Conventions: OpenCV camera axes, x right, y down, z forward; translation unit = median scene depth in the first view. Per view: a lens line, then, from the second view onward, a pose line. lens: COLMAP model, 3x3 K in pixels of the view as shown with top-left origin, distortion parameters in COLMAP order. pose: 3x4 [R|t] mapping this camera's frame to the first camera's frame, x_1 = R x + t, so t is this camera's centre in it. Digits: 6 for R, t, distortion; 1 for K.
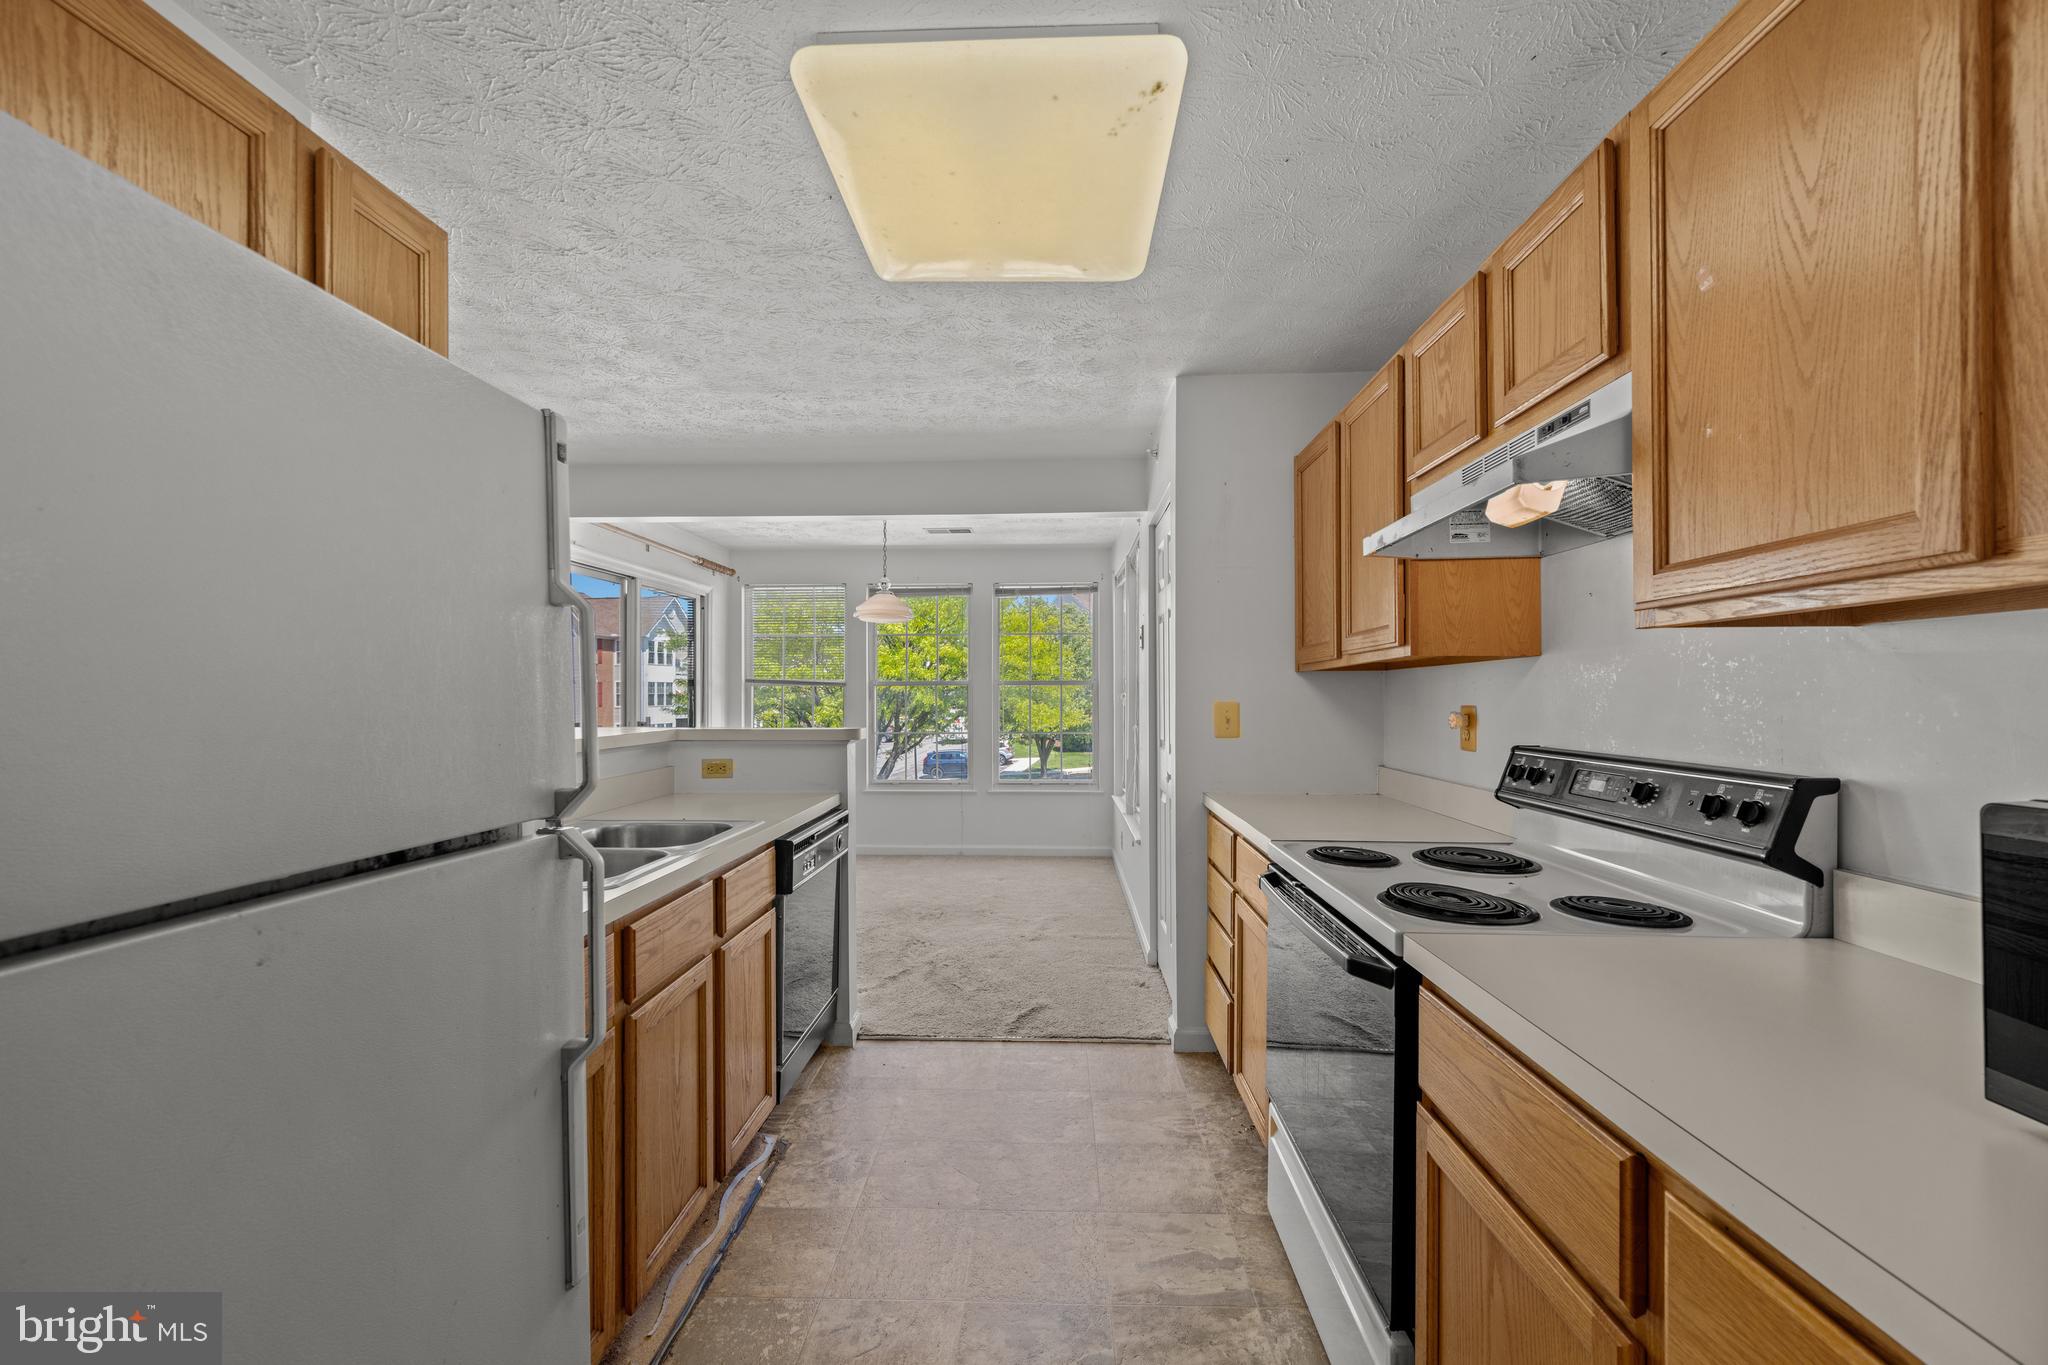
lens RADIAL K [[817.8, 0, 1026.2], [0, 817.8, 687.1], [0, 0, 1]] dist [-0.000240, 0.000320]
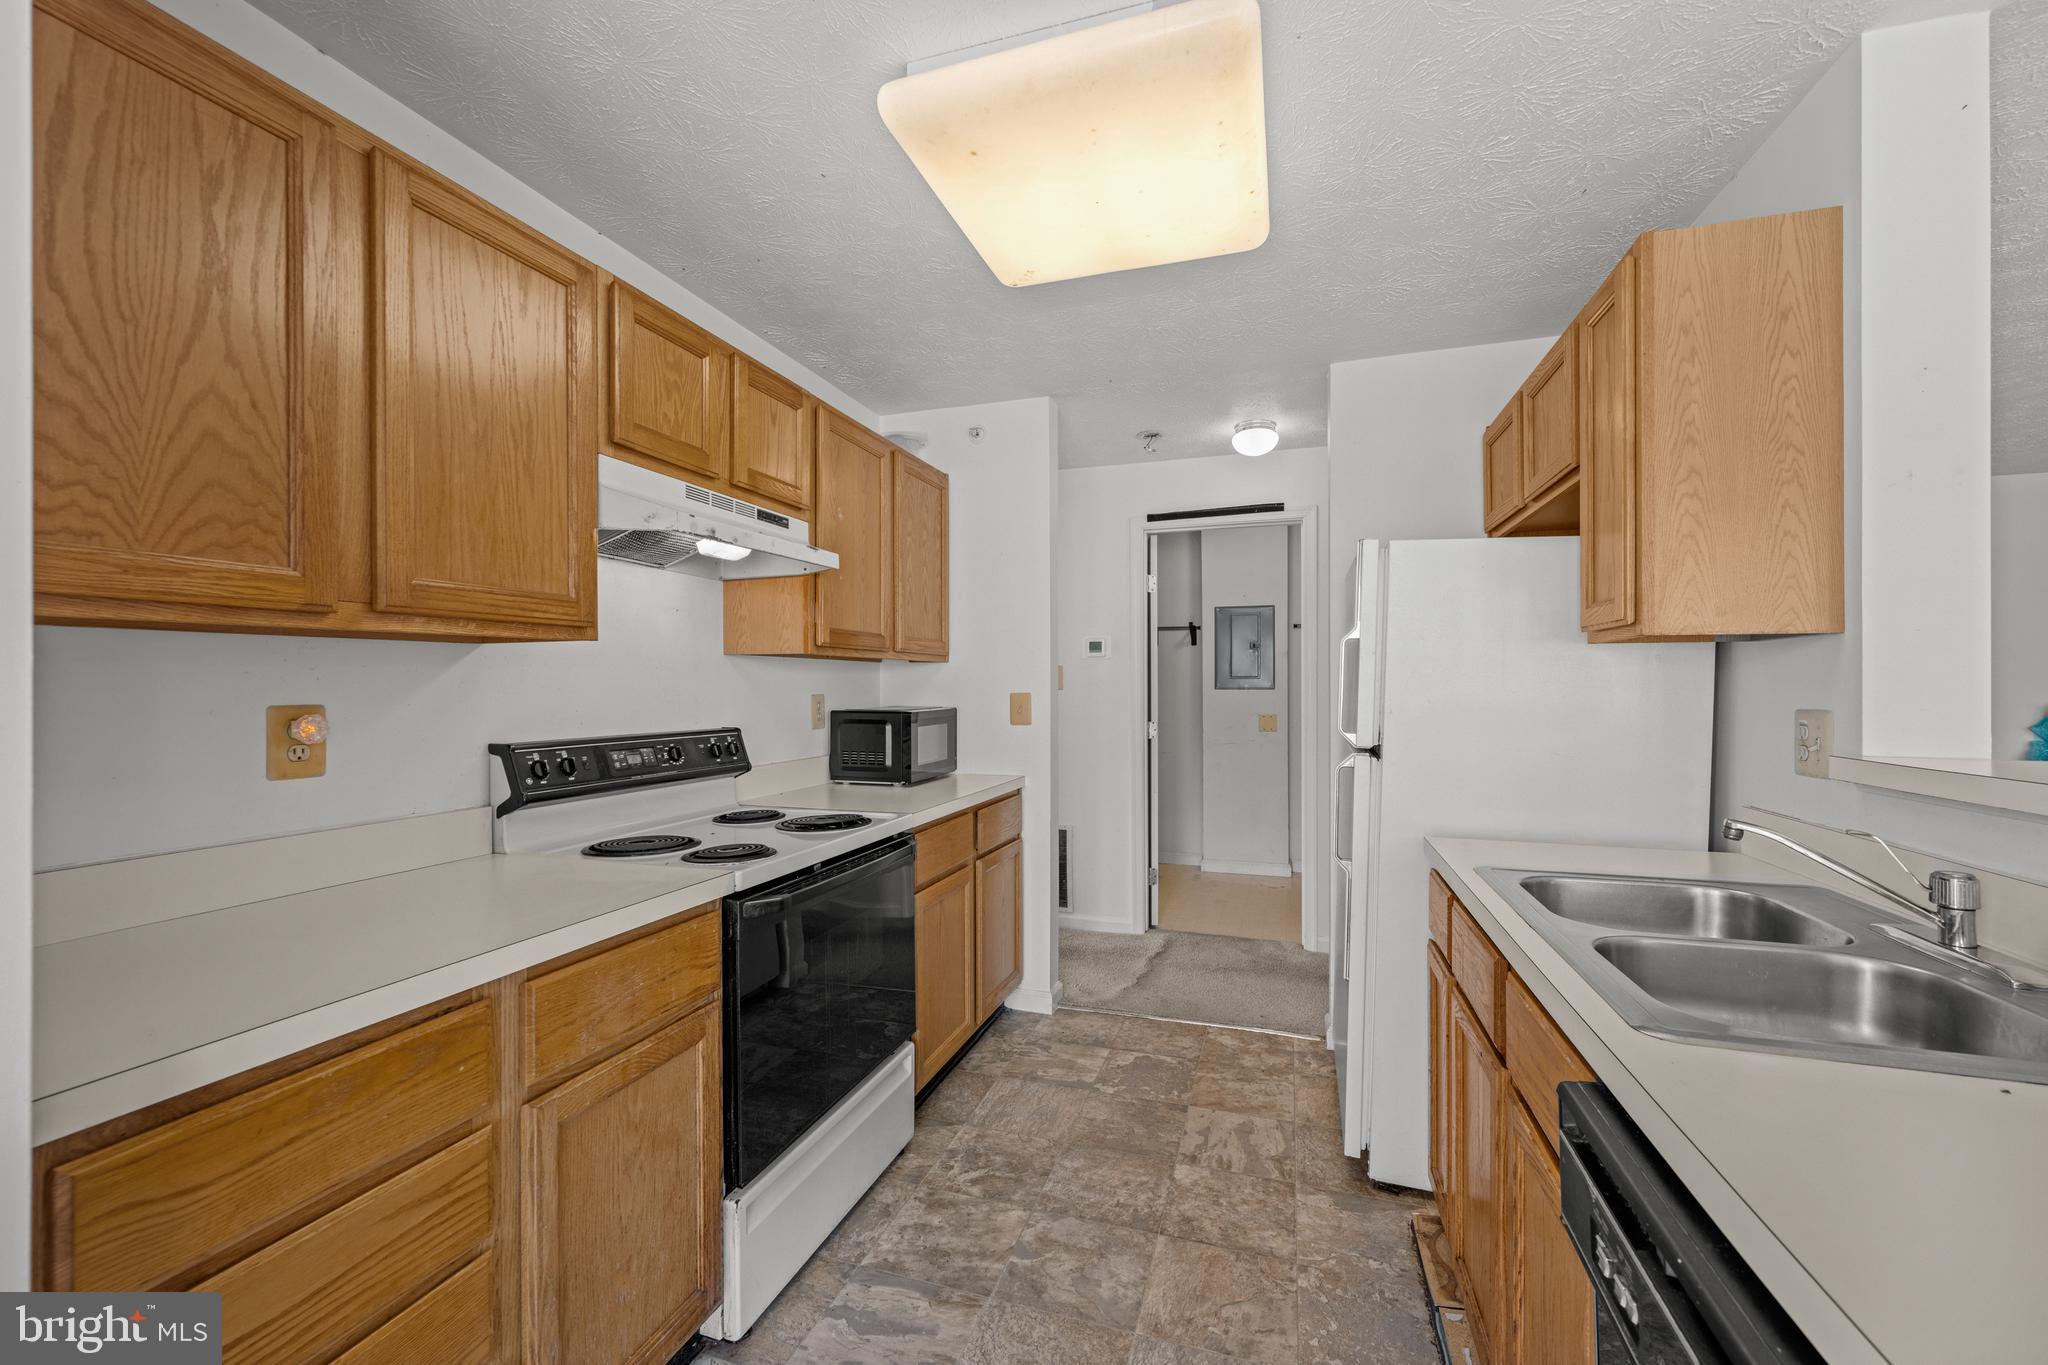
lens RADIAL K [[814.6, 0, 1023.0], [0, 814.6, 683.5], [0, 0, 1]] dist [-0.001086, 0.000185]
pose [[-0.960592, 0.005413, 0.277909, -0.164675], [0.001962, 0.999917, -0.012697, 0.014679], [-0.277955, -0.011652, -0.960523, 1.486645]]
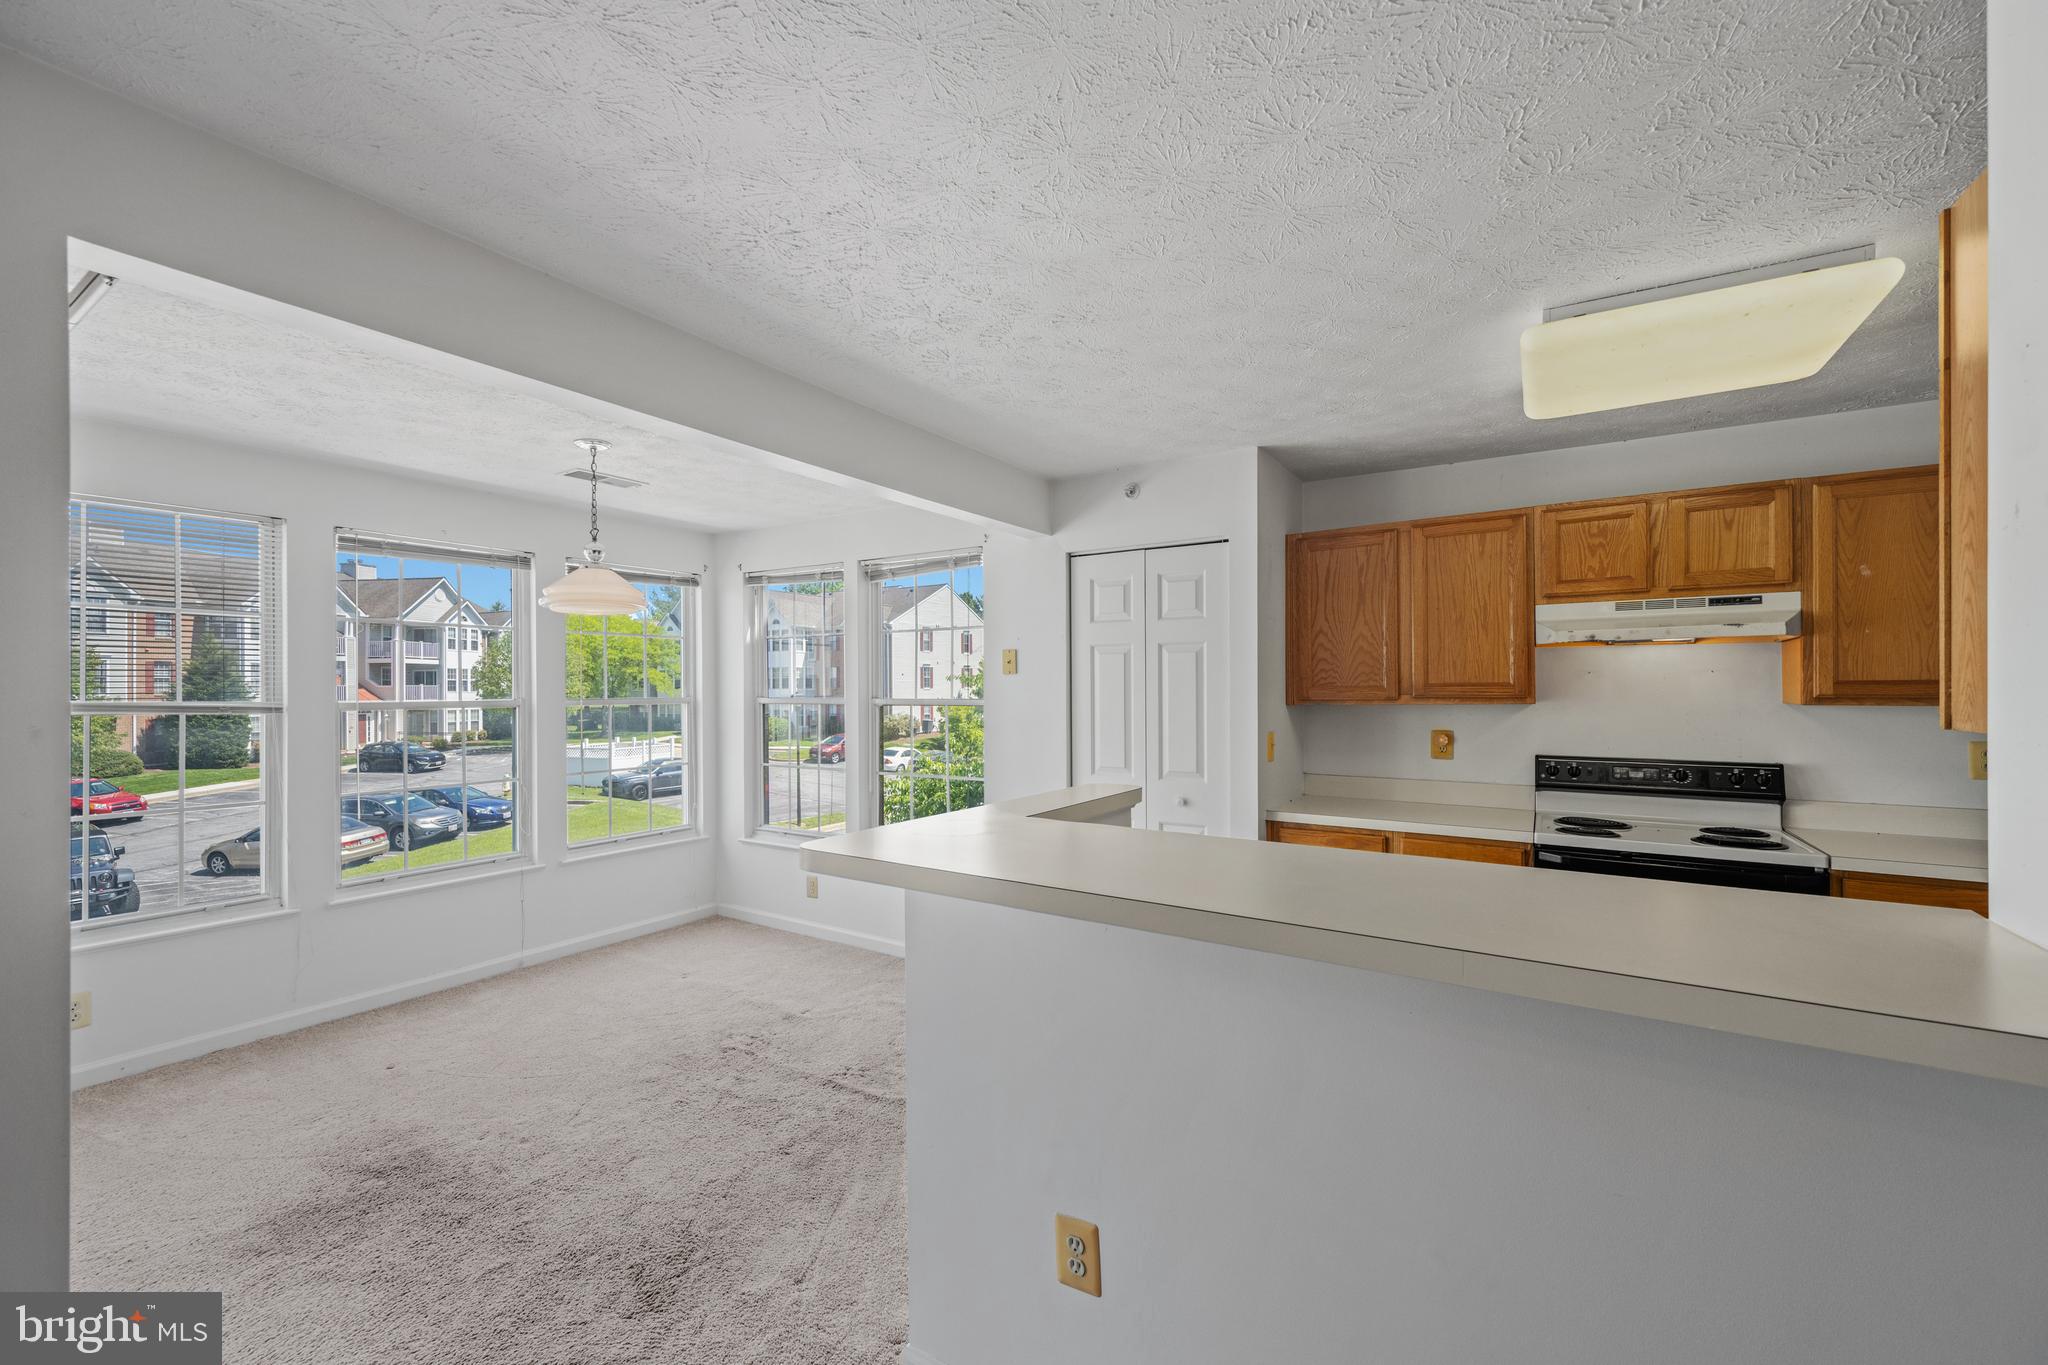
lens RADIAL K [[817.8, 0, 1026.2], [0, 817.8, 687.1], [0, 0, 1]] dist [-0.000240, 0.000320]
pose [[0.506591, 0.002690, 0.862183, -1.258659], [-0.004783, 0.999989, -0.000309, -0.058928], [-0.862174, -0.003967, 0.506598, 0.923761]]
